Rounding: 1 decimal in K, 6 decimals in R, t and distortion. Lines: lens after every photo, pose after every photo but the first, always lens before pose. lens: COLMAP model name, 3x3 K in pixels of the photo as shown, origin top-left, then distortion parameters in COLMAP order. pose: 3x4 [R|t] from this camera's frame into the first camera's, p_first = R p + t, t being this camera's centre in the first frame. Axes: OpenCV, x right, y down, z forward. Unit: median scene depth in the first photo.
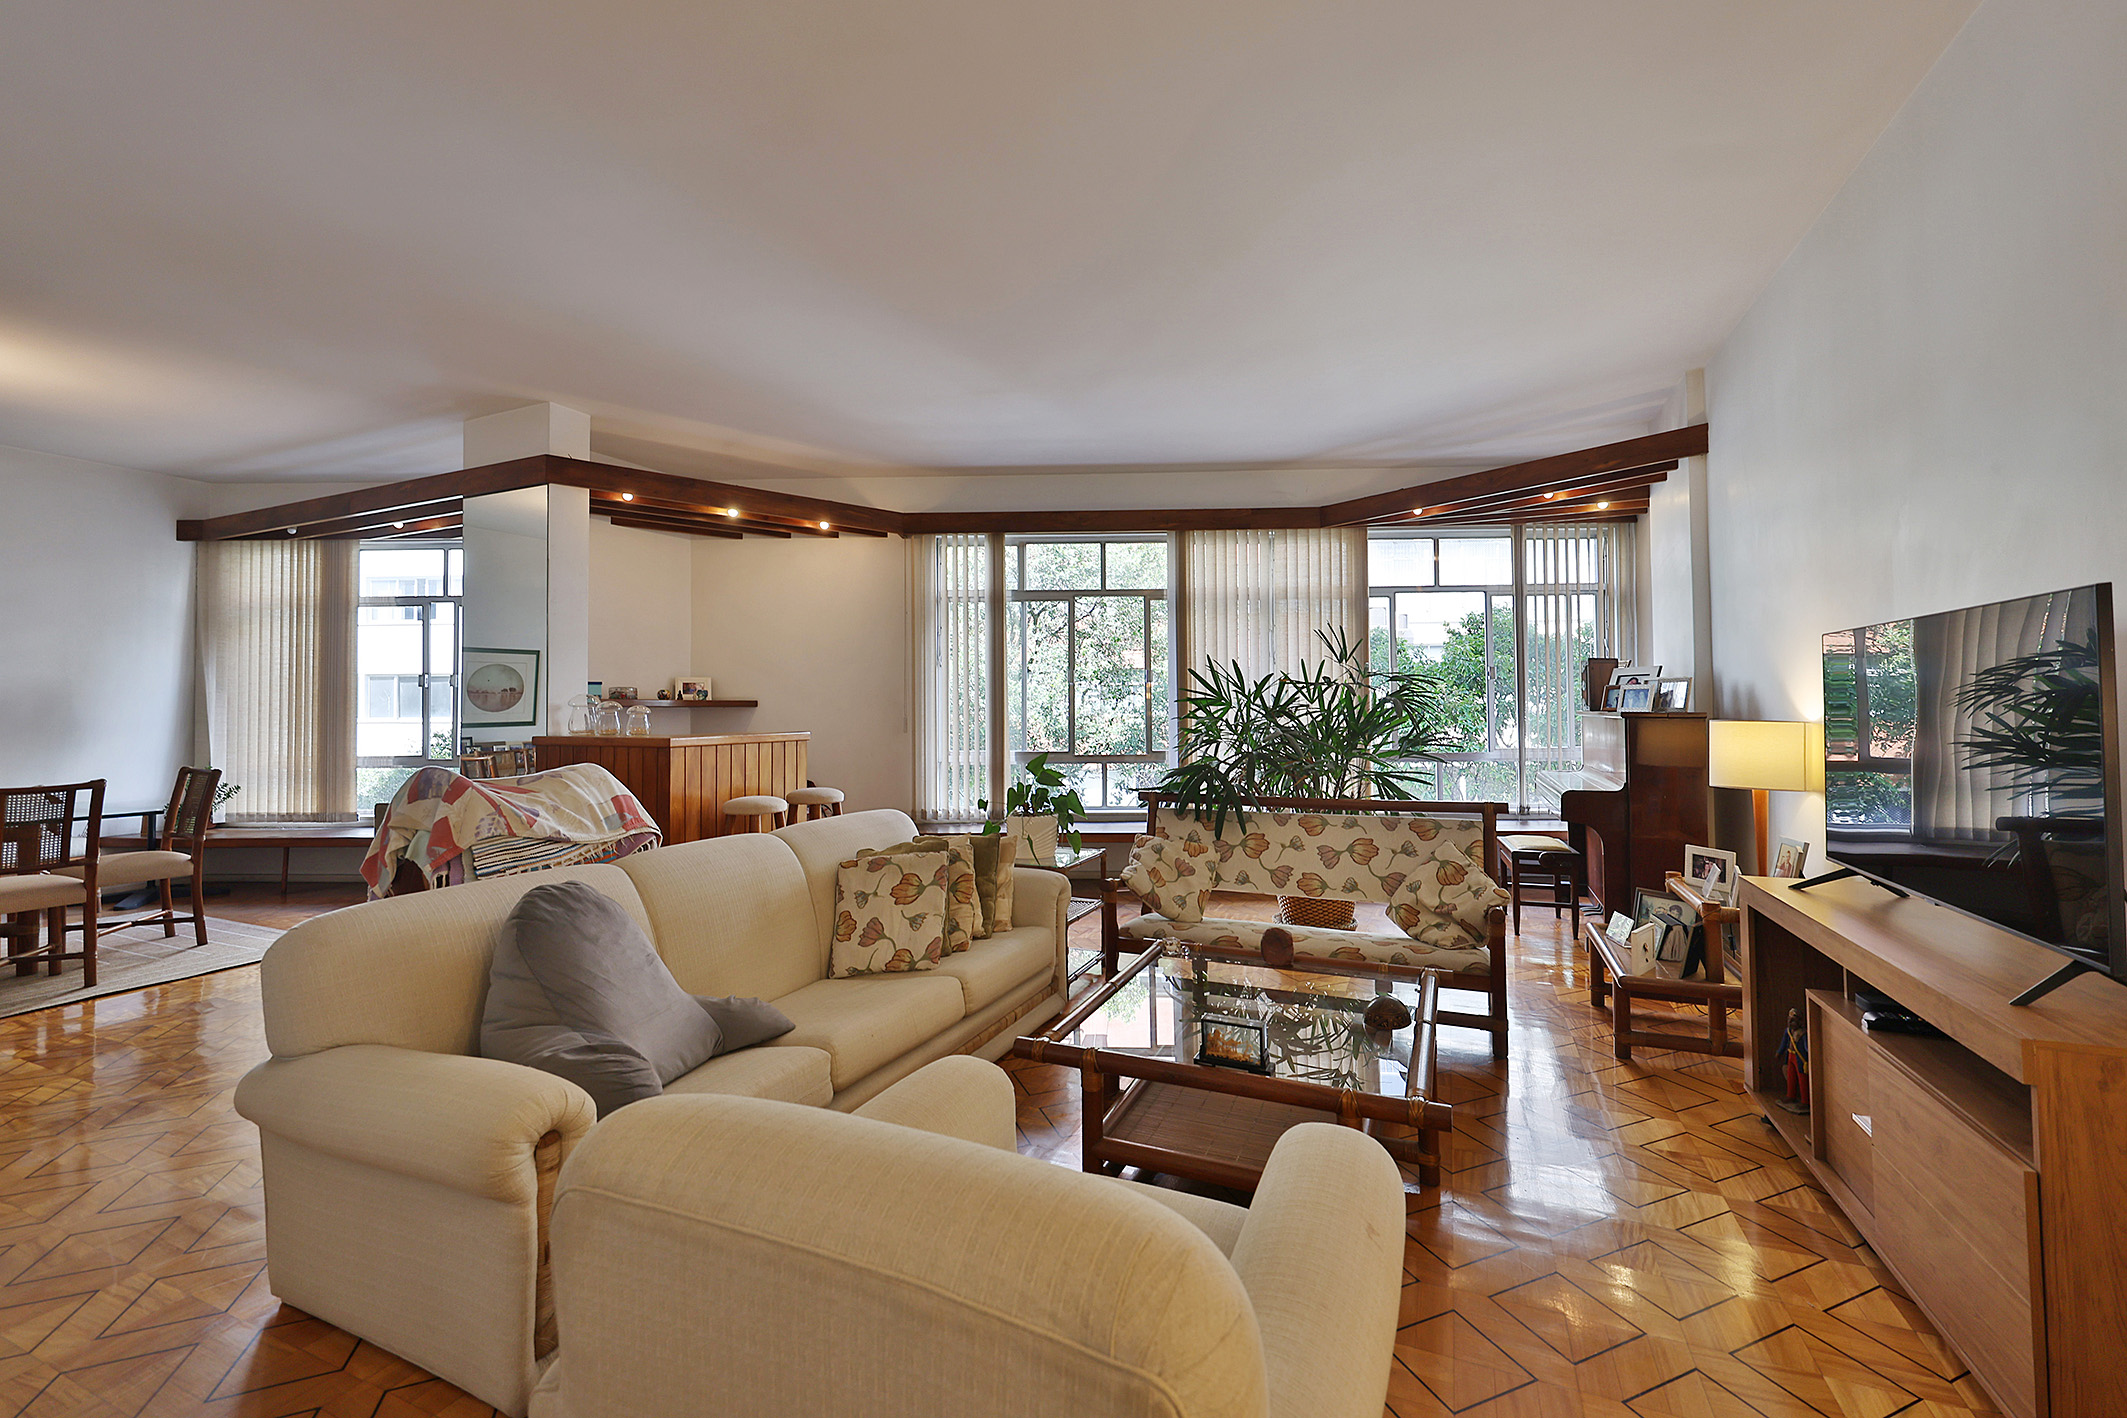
lens RADIAL K [[849.6, 0, 1073.8], [0, 849.6, 695.1], [0, 0, 1]] dist [-0.000974, -0.000063]
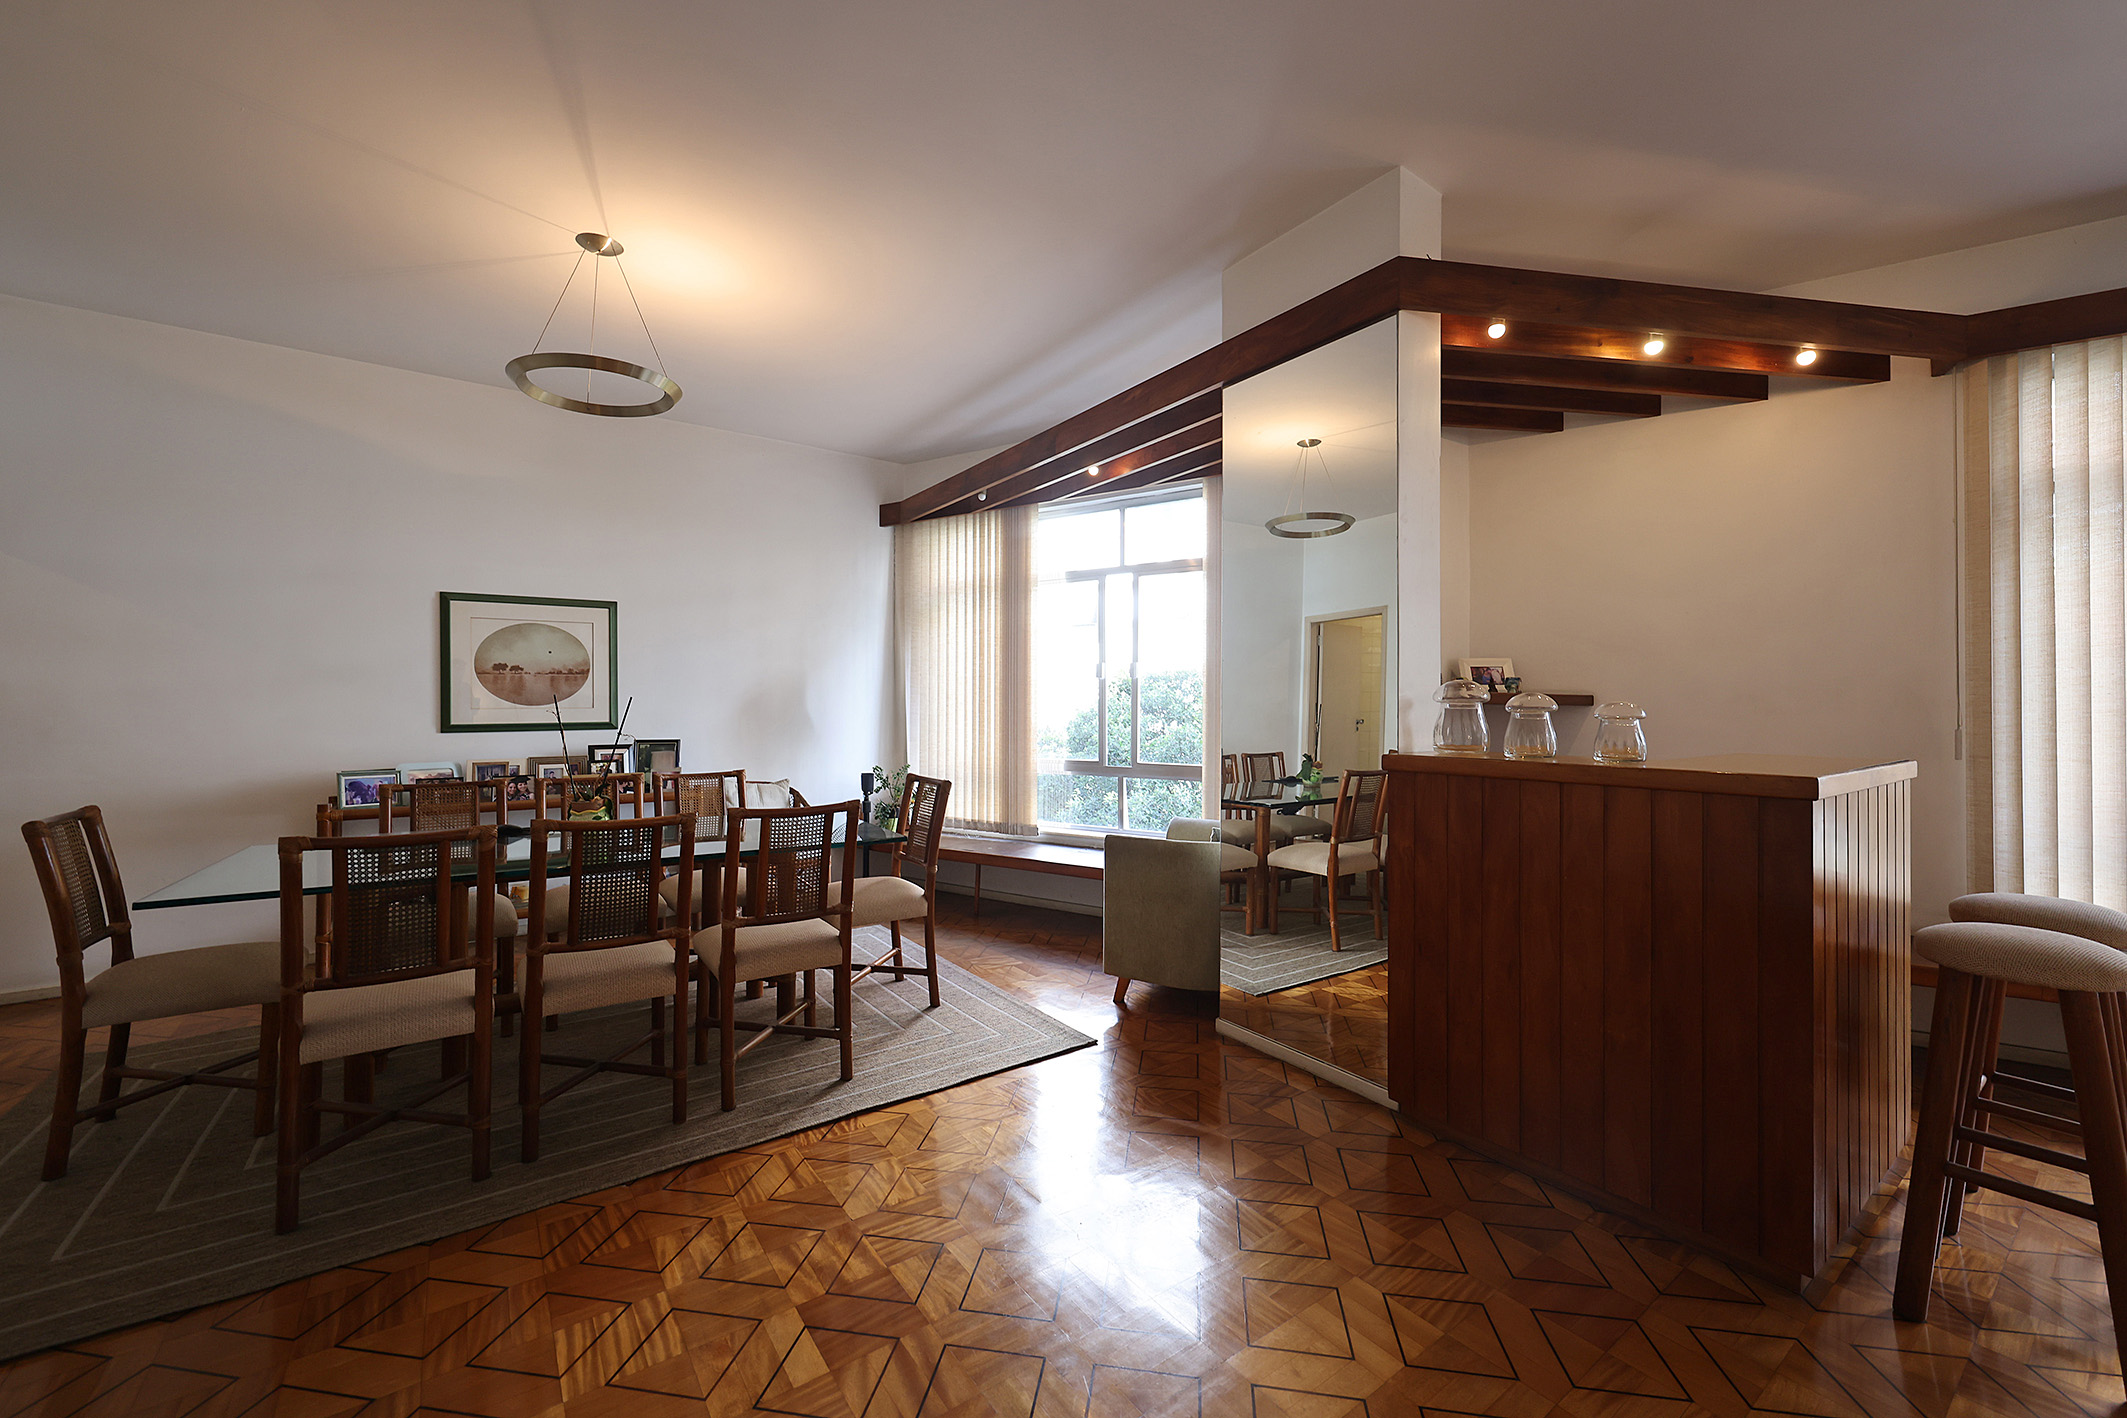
lens RADIAL K [[833.8, 0, 1070.9], [0, 833.8, 700.9], [0, 0, 1]] dist [0.003581, 0.000355]
pose [[0.859127, 0.004419, -0.511744, -0.390689], [0.000161, 0.999960, 0.008905, 0.005811], [0.511763, -0.007732, 0.859092, 0.301490]]
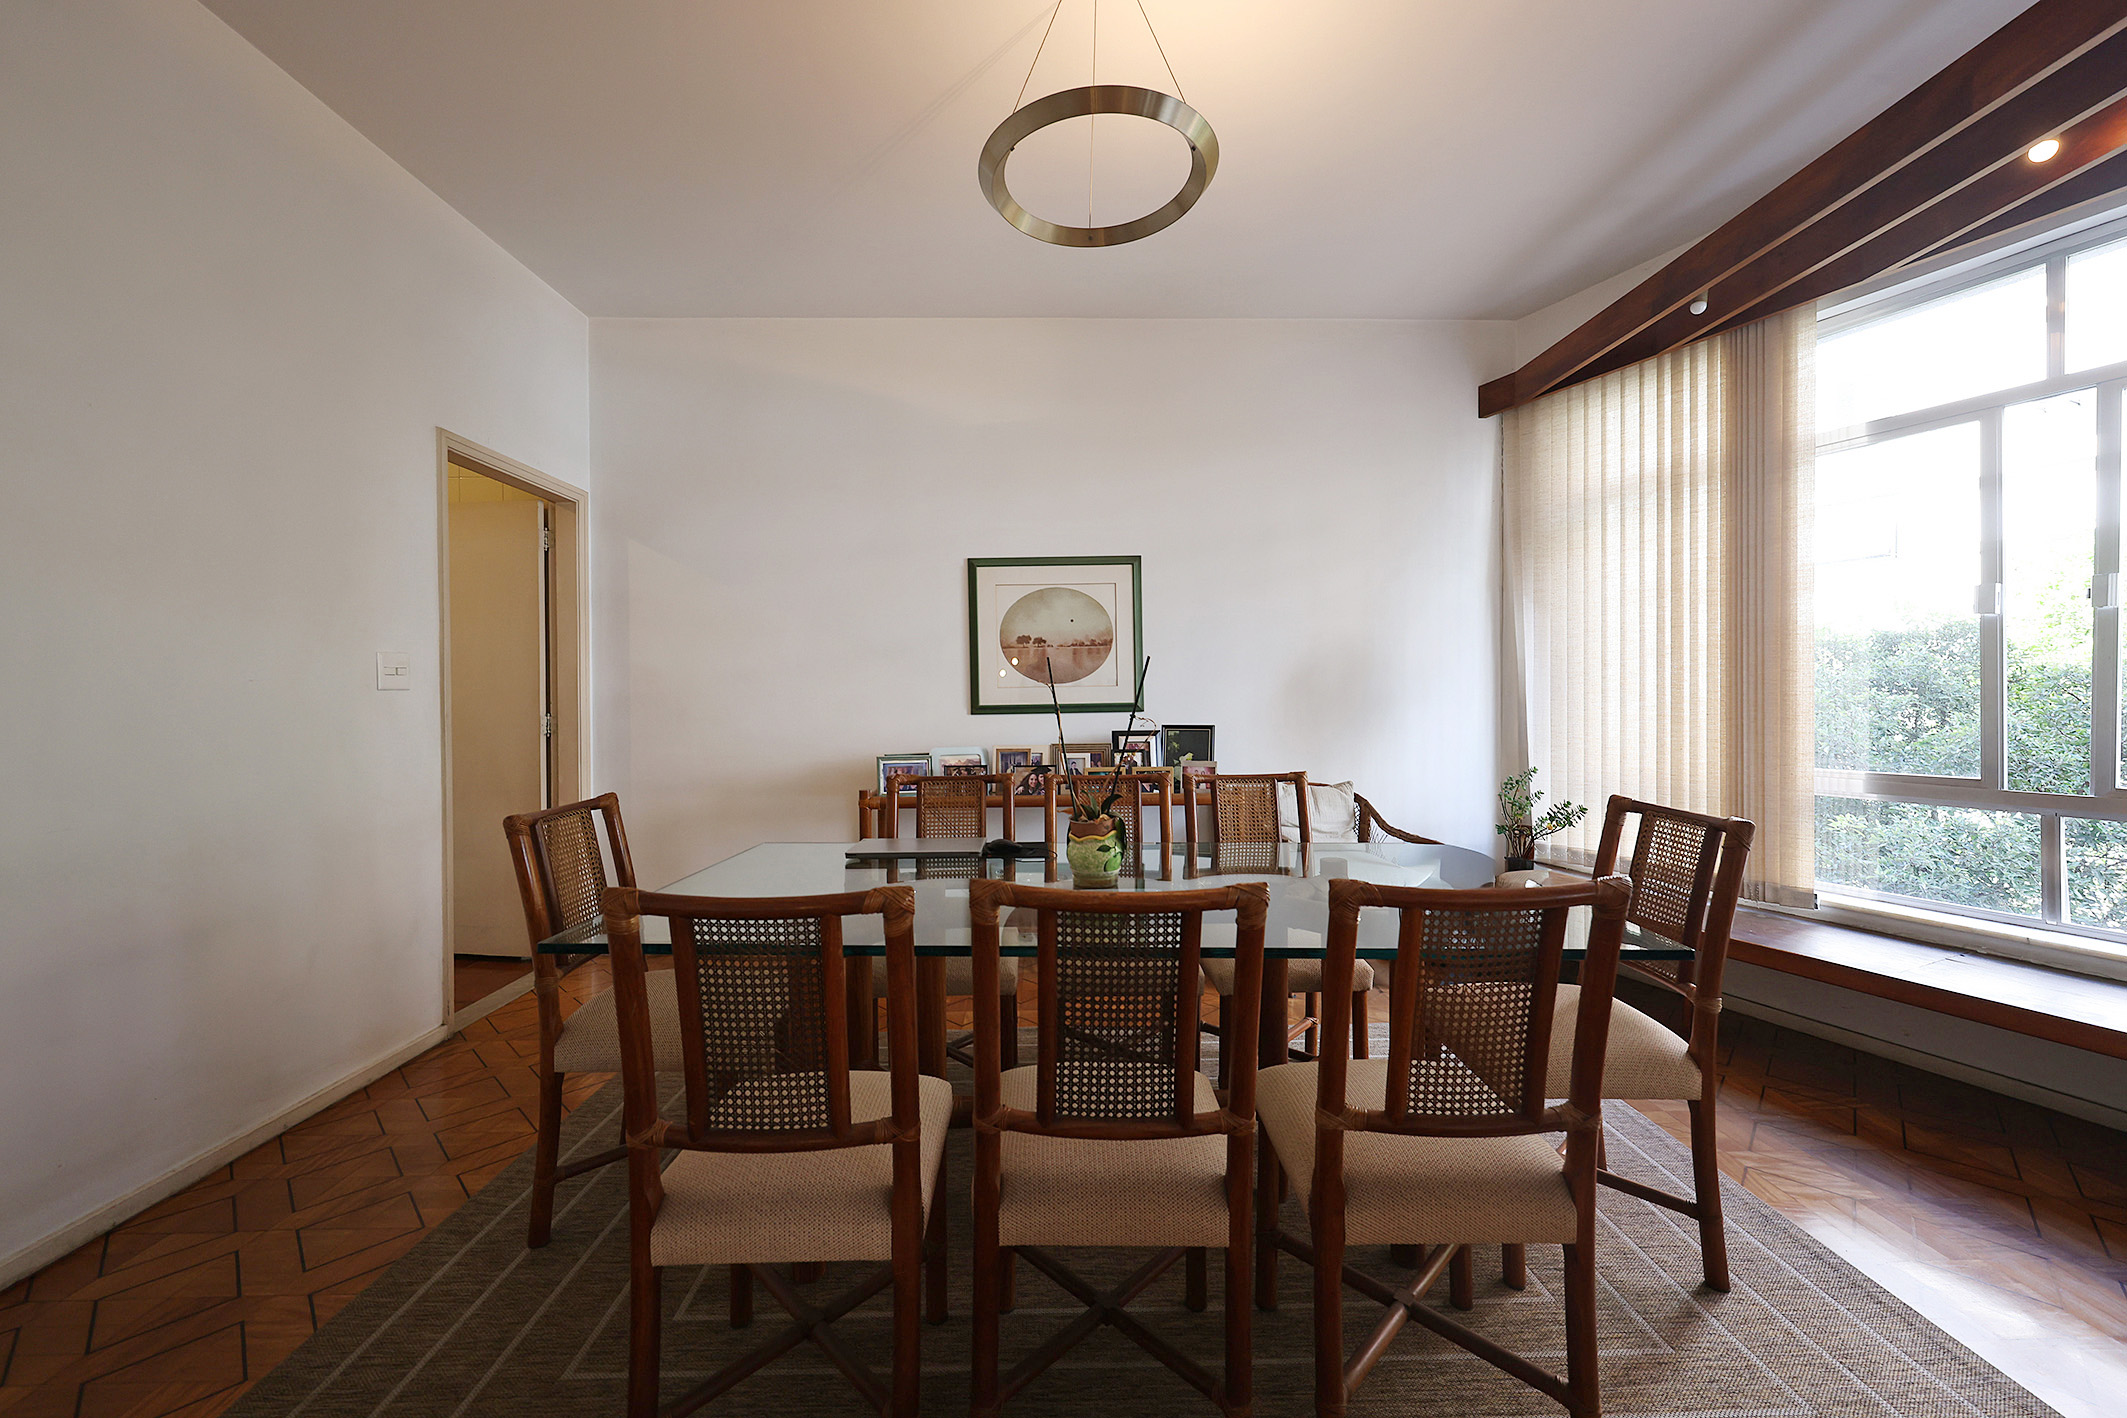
lens RADIAL K [[833.8, 0, 1063.3], [0, 833.8, 704.7], [0, 0, 1]] dist [0.003581, 0.000355]
pose [[0.414674, 0.014664, -0.909852, -0.601791], [0.017267, 0.999563, 0.023980, 0.017477], [0.909806, -0.025654, 0.414240, 0.436740]]
